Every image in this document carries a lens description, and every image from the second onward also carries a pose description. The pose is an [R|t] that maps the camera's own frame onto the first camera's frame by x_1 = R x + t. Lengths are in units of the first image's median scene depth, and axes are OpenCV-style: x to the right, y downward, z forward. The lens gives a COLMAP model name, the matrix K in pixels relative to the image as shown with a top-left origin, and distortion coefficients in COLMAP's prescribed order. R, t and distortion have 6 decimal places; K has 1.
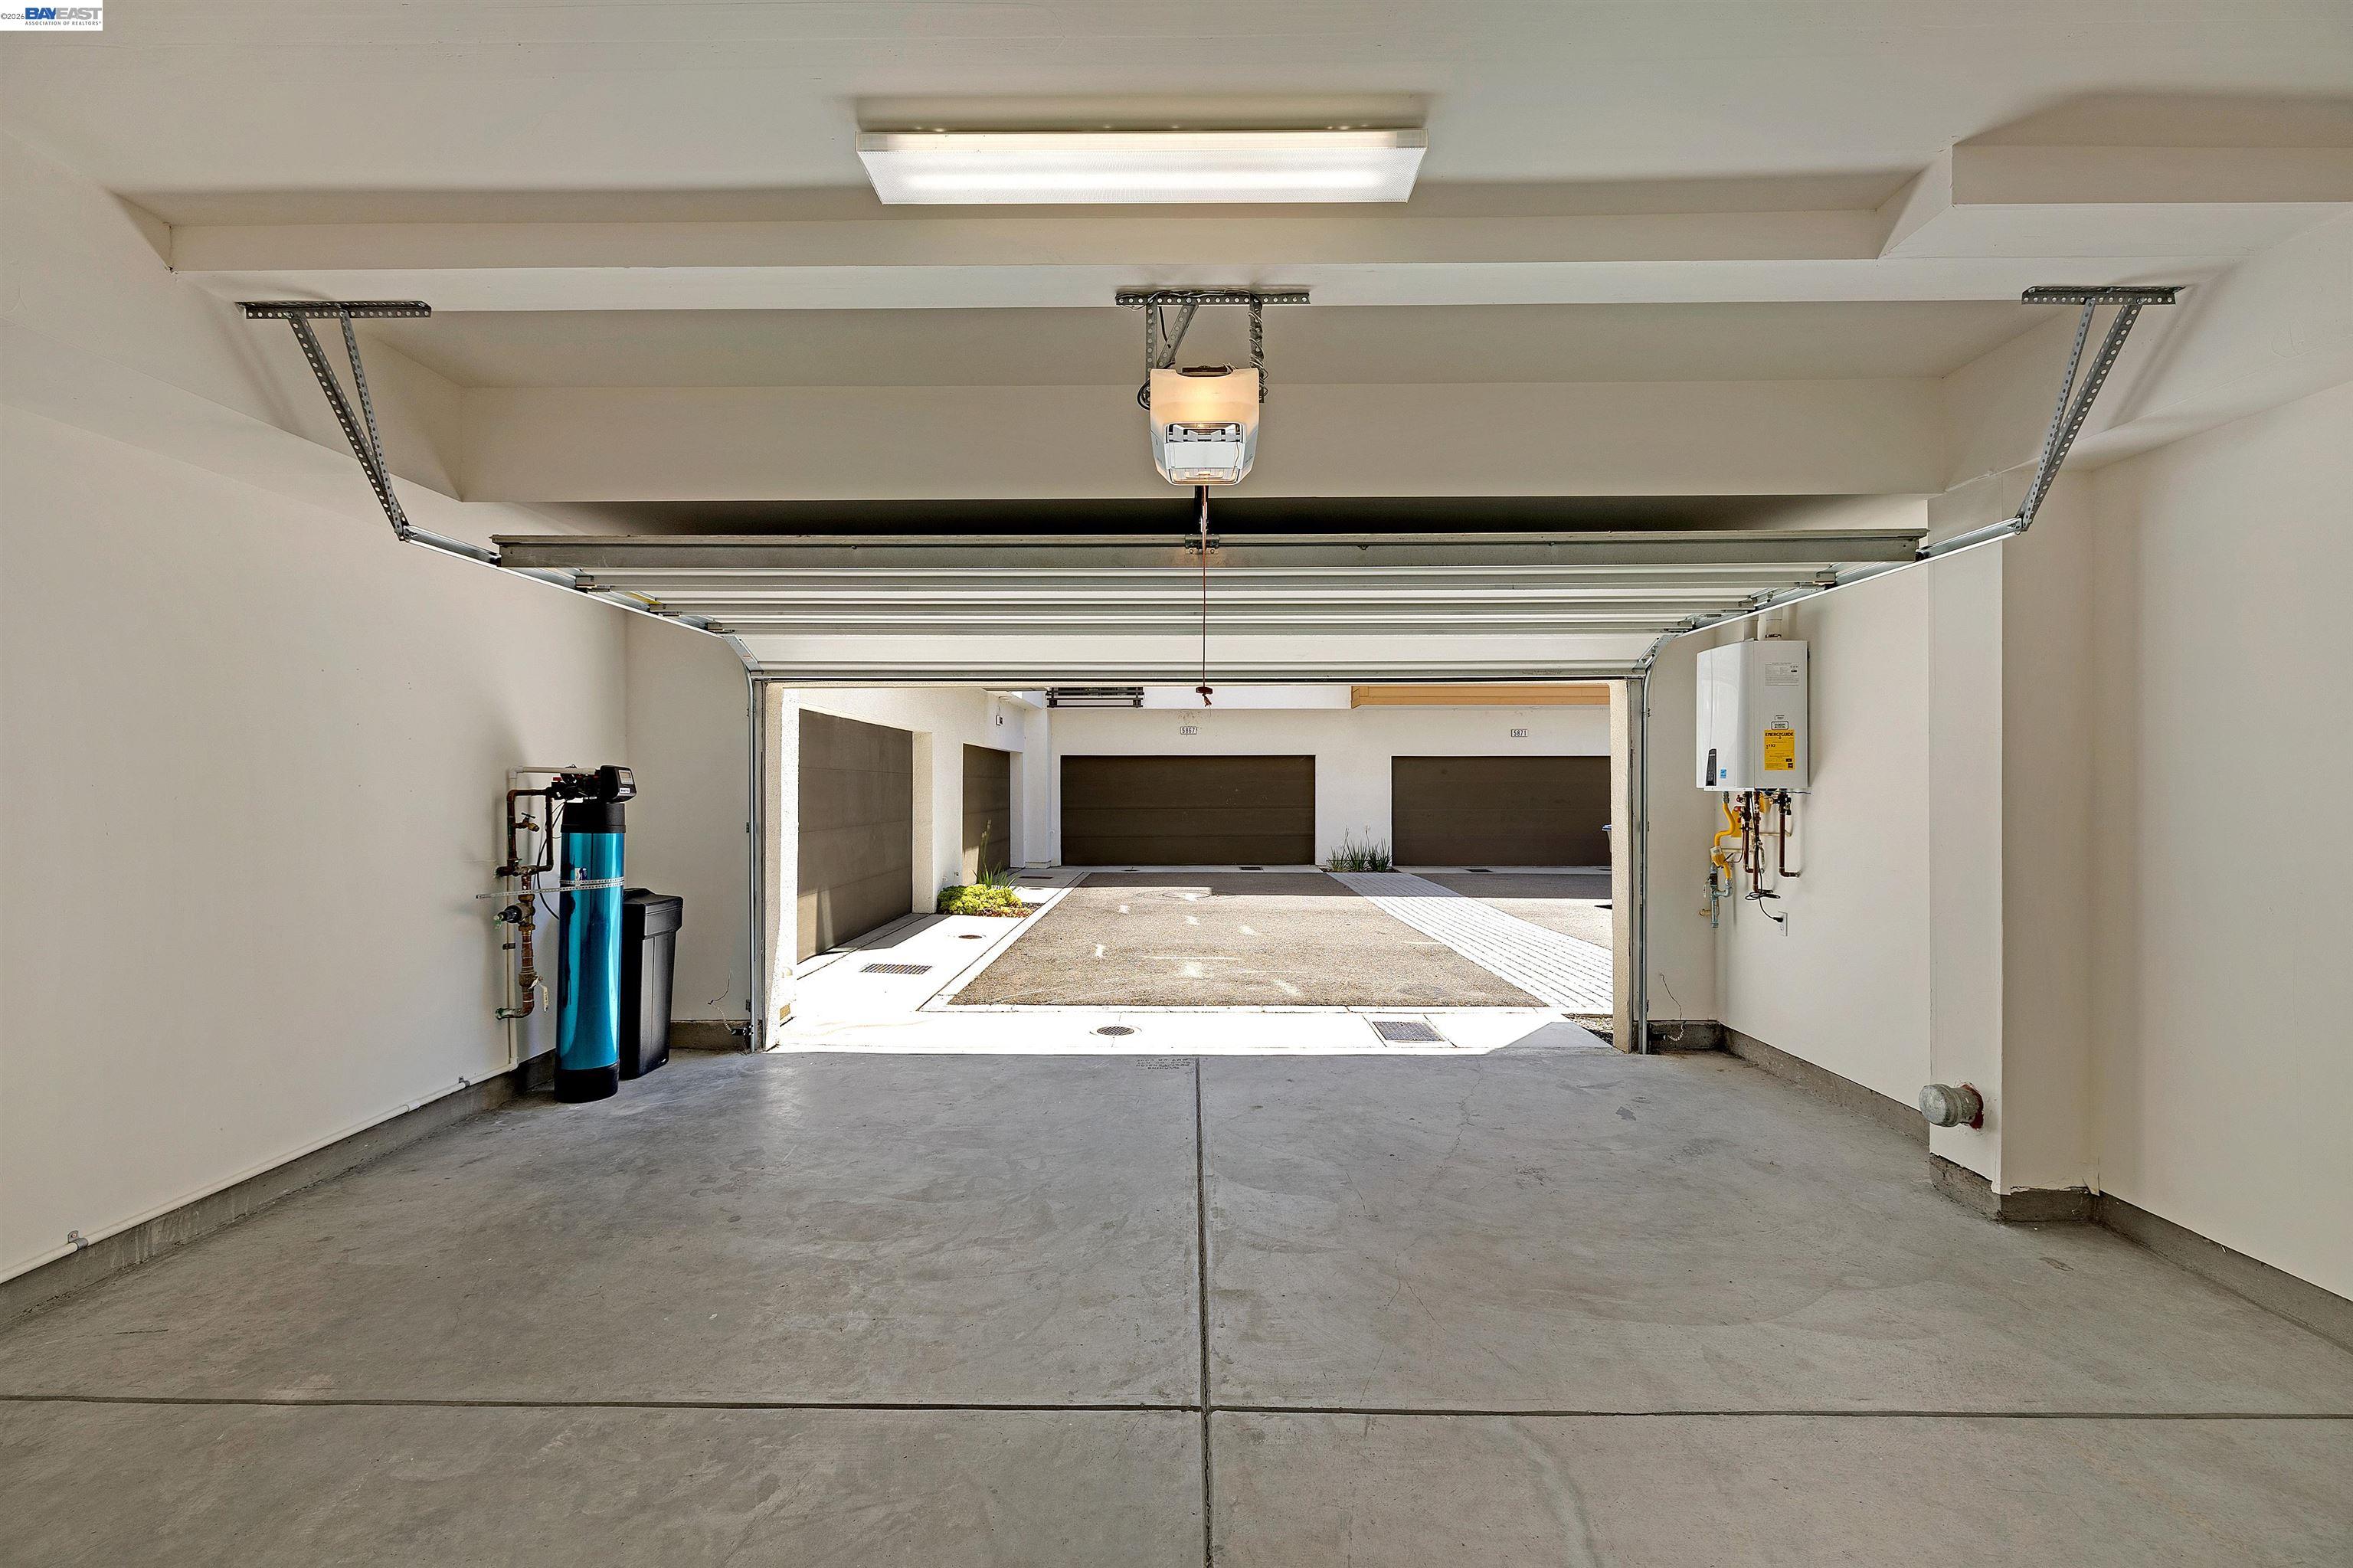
lens RADIAL K [[983.1, 0, 1170.6], [0, 983.1, 784.5], [0, 0, 1]] dist [0.000422, -0.000185]
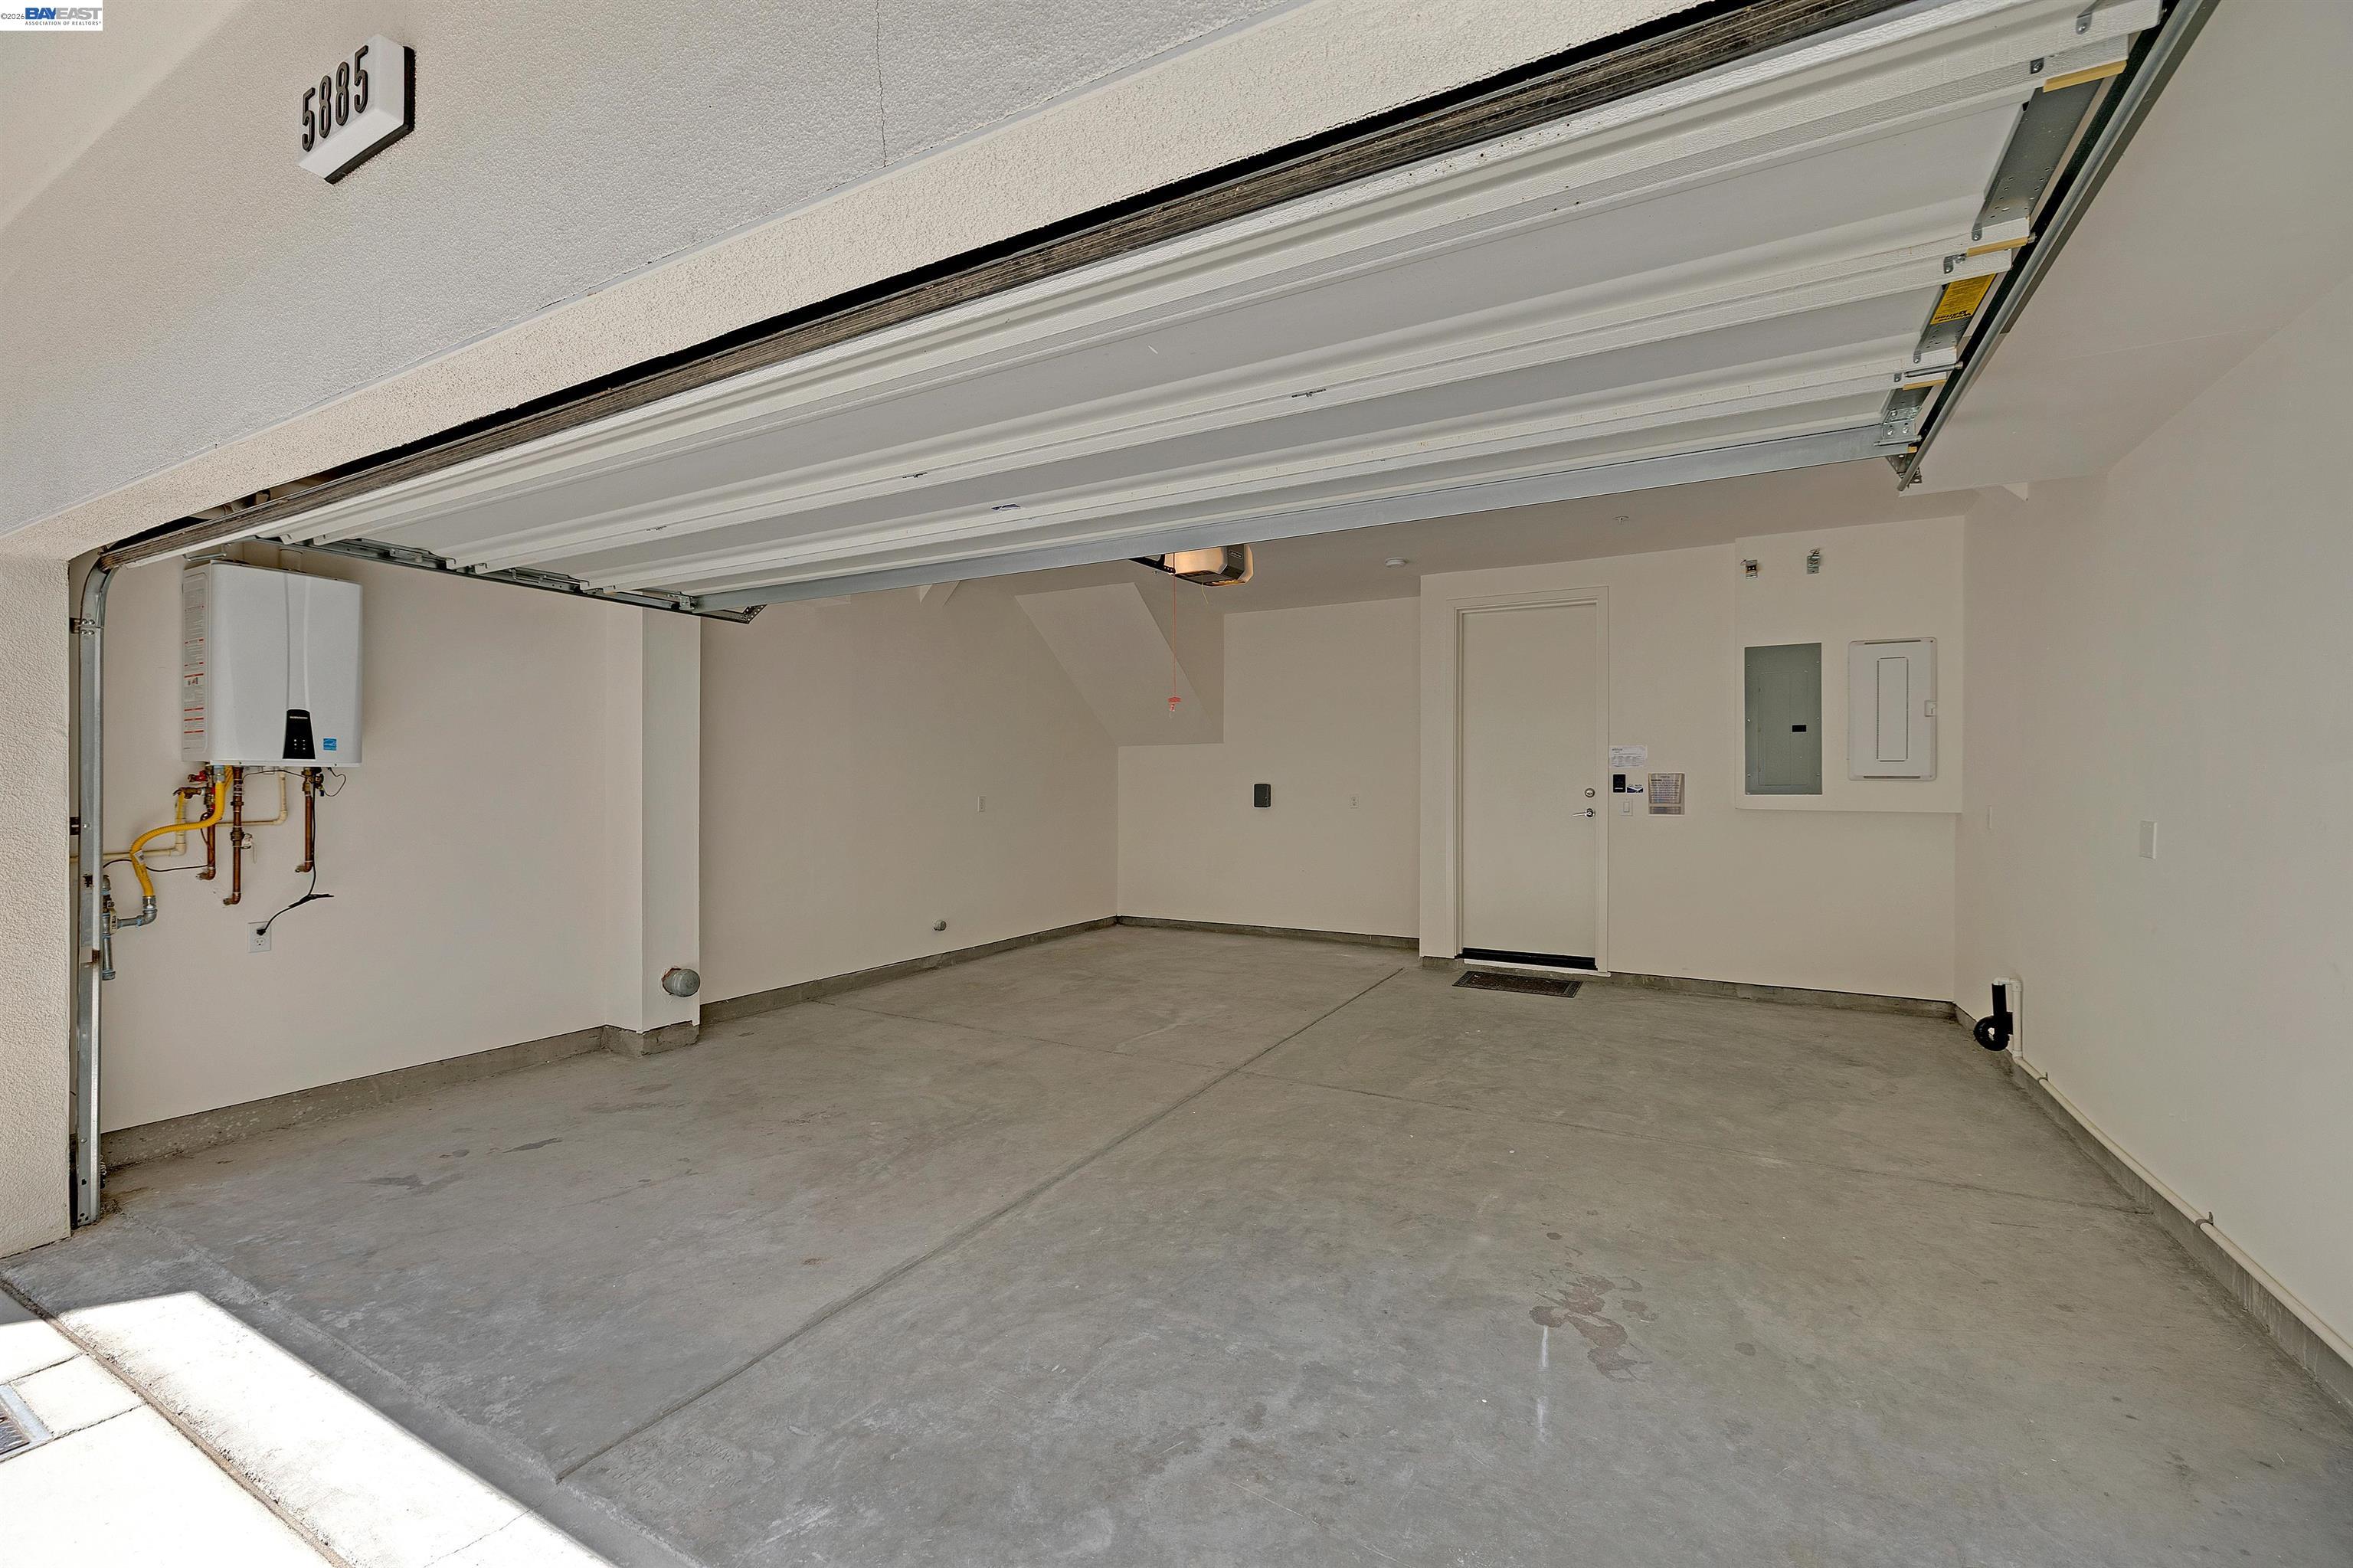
lens RADIAL K [[983.1, 0, 1170.6], [0, 983.1, 784.5], [0, 0, 1]] dist [0.000422, -0.000185]
pose [[-0.880835, -0.000395, 0.473423, -0.535701], [-0.002648, 0.999988, -0.004092, 0.030278], [-0.473416, -0.004858, -0.880826, 1.875707]]
